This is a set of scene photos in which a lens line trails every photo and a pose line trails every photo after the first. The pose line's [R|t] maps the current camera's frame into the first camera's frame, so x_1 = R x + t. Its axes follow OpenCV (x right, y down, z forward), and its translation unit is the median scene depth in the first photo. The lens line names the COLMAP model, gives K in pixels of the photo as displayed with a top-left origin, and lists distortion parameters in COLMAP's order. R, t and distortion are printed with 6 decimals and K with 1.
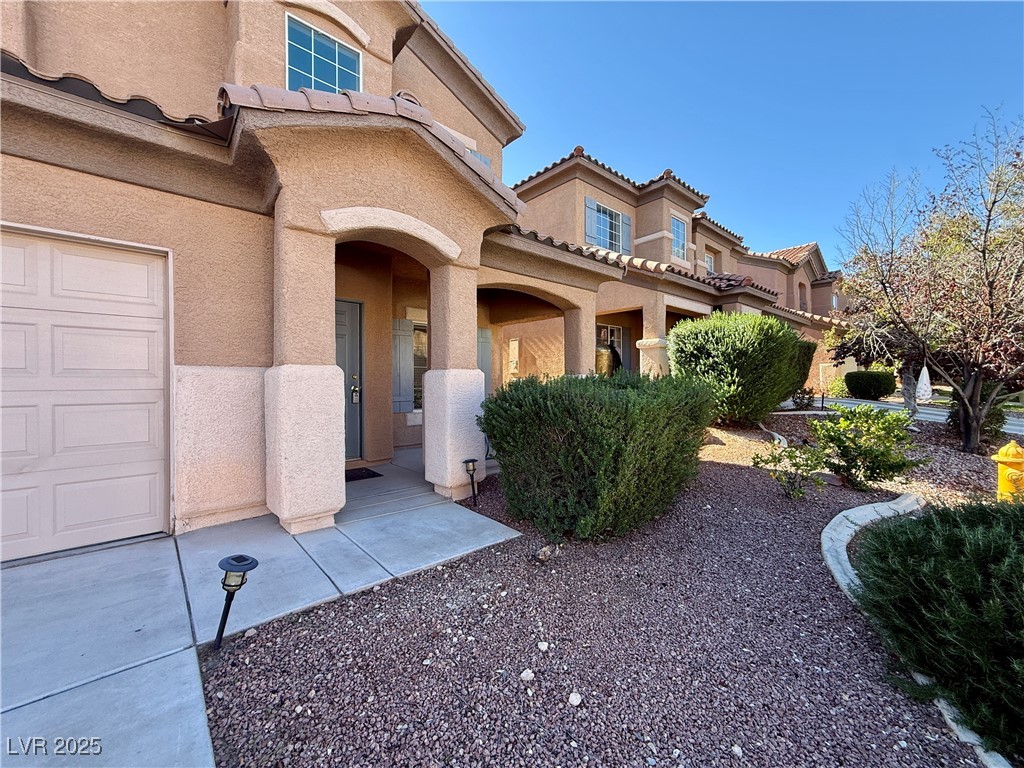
lens RADIAL K [[408.0, 0, 510.6], [0, 408.0, 385.1], [0, 0, 1]] dist [-0.001479, 0.000803]
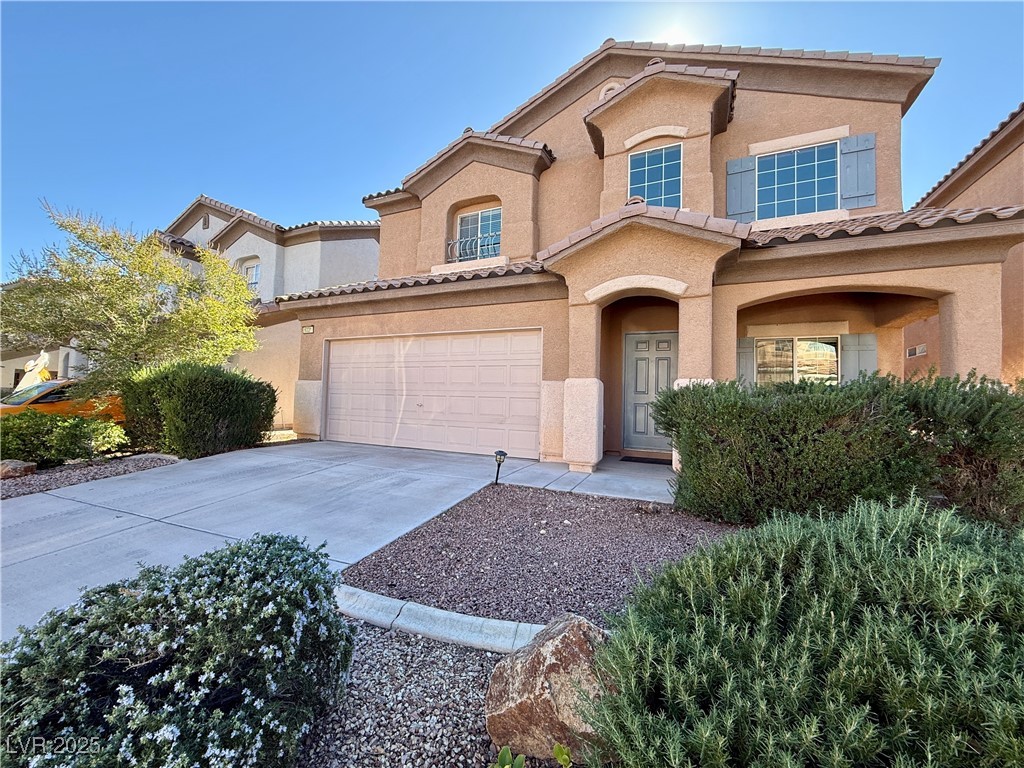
lens RADIAL K [[408.0, 0, 510.5], [0, 408.0, 385.0], [0, 0, 1]] dist [-0.001479, 0.000803]
pose [[0.413043, -0.021064, -0.910468, 0.936894], [-0.034572, 0.998649, -0.038788, 0.056949], [0.910055, 0.047497, 0.411757, -0.015919]]
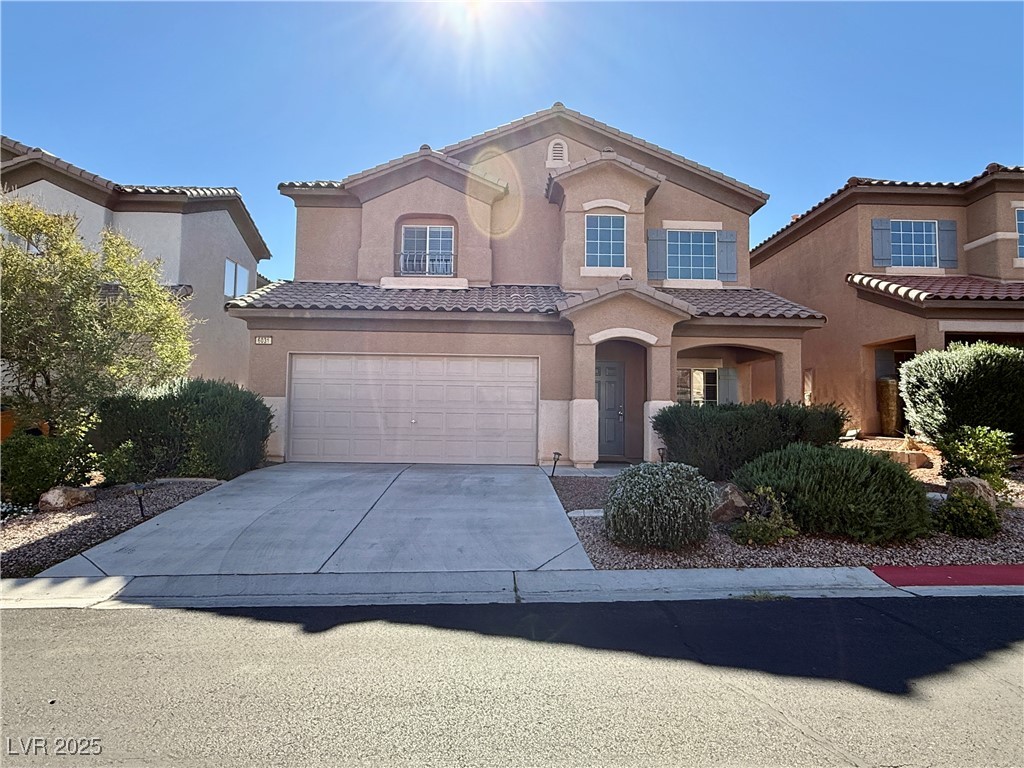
lens RADIAL K [[583.9, 0, 513.4], [0, 583.9, 377.9], [0, 0, 1]] dist [0.008875, 0.005719]
pose [[0.770896, -0.033780, -0.636065, 1.284074], [-0.020372, 0.996774, -0.077627, 0.094997], [0.636635, 0.072800, 0.767721, -1.792275]]
